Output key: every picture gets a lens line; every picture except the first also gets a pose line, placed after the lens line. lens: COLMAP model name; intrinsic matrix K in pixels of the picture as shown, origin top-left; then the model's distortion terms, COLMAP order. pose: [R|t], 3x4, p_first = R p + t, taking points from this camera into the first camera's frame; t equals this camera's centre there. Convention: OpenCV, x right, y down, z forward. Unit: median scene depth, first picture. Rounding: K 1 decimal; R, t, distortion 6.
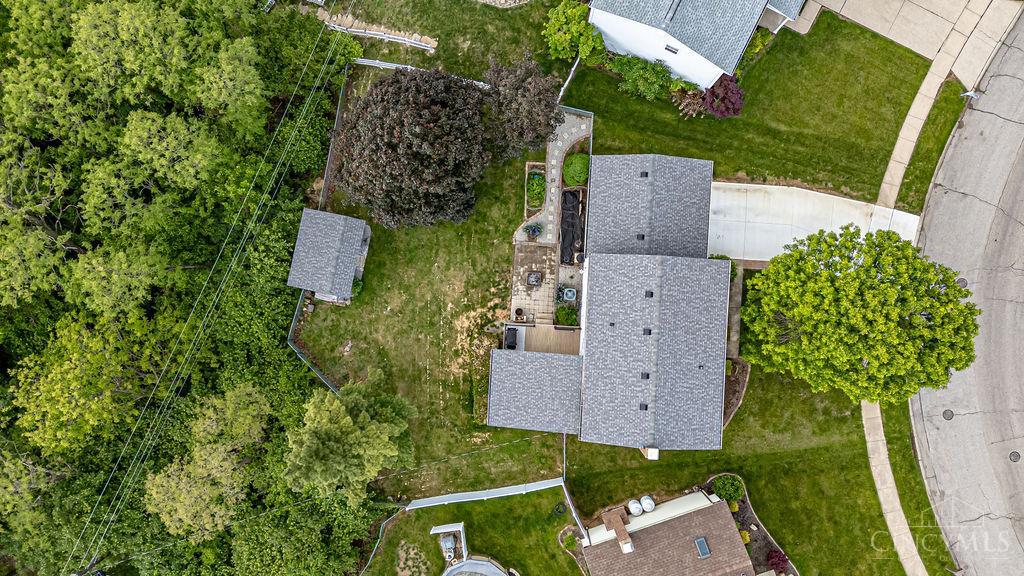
lens RADIAL K [[752.6, 0, 509.5], [0, 752.6, 286.0], [0, 0, 1]] dist [0.077504, -0.072332]
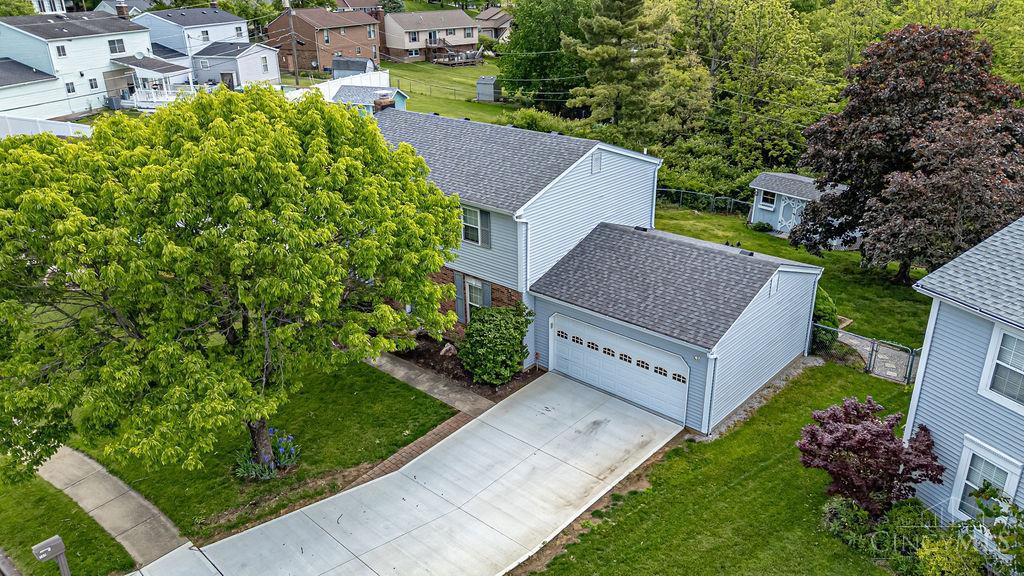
lens RADIAL K [[752.6, 0, 510.3], [0, 752.6, 287.6], [0, 0, 1]] dist [0.077504, -0.072332]
pose [[-0.630890, 0.317398, -0.707980, 0.594491], [-0.775031, -0.215320, 0.594108, -0.304890], [0.036127, 0.923524, 0.381837, 0.760927]]
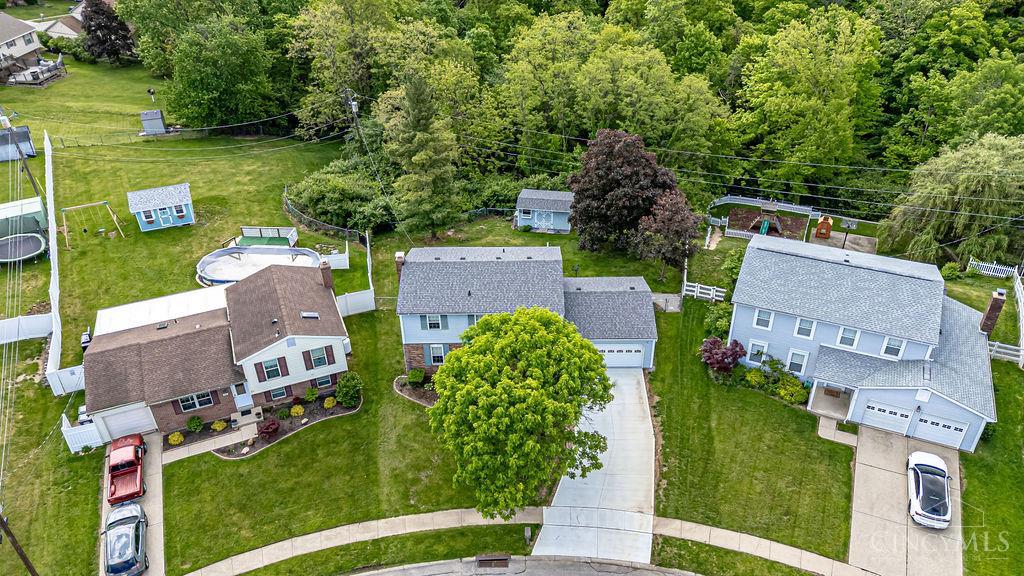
lens RADIAL K [[752.6, 0, 515.3], [0, 752.6, 289.1], [0, 0, 1]] dist [0.077504, -0.072332]
pose [[0.044775, 0.567173, -0.822380, 1.045768], [-0.998271, 0.056780, -0.015192, 0.047607], [0.038078, 0.821639, 0.568735, 0.305896]]
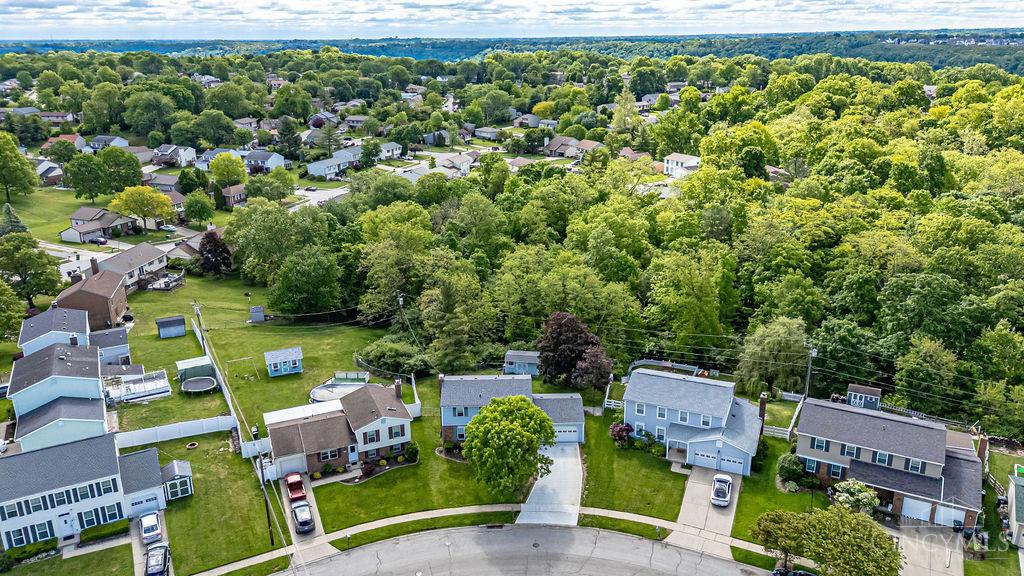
lens RADIAL K [[752.6, 0, 515.6], [0, 752.6, 287.4], [0, 0, 1]] dist [0.077504, -0.072332]
pose [[0.067513, 0.326415, -0.942812, 1.858105], [-0.997312, 0.049051, -0.054434, 0.094490], [0.028478, 0.943953, 0.328849, 0.034255]]
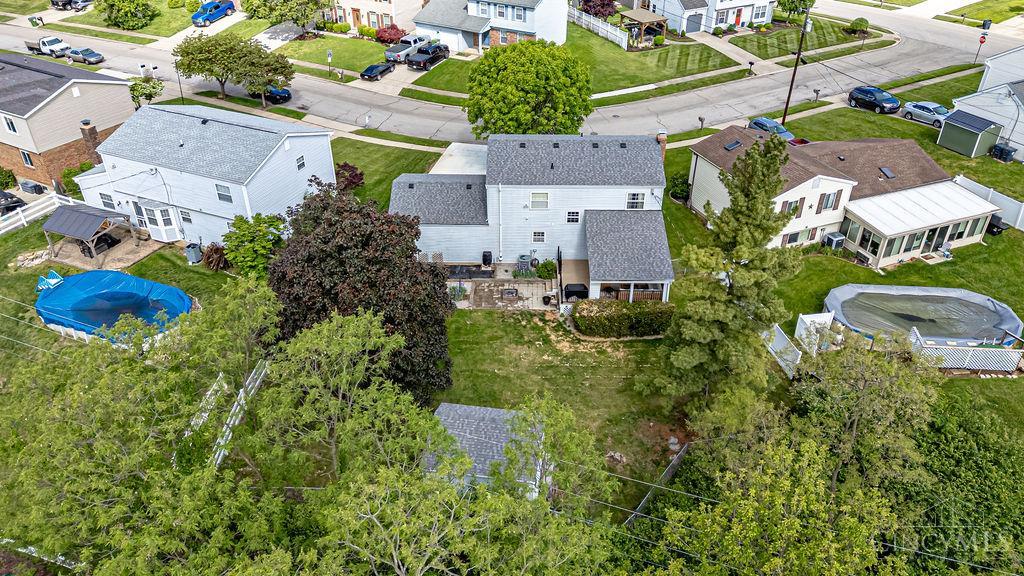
lens RADIAL K [[752.6, 0, 513.8], [0, 752.6, 286.4], [0, 0, 1]] dist [0.077504, -0.072332]
pose [[-0.046424, -0.546194, 0.836371, -0.746826], [0.998641, -0.005535, 0.051817, -0.053287], [-0.023673, 0.837640, 0.545709, 0.487246]]
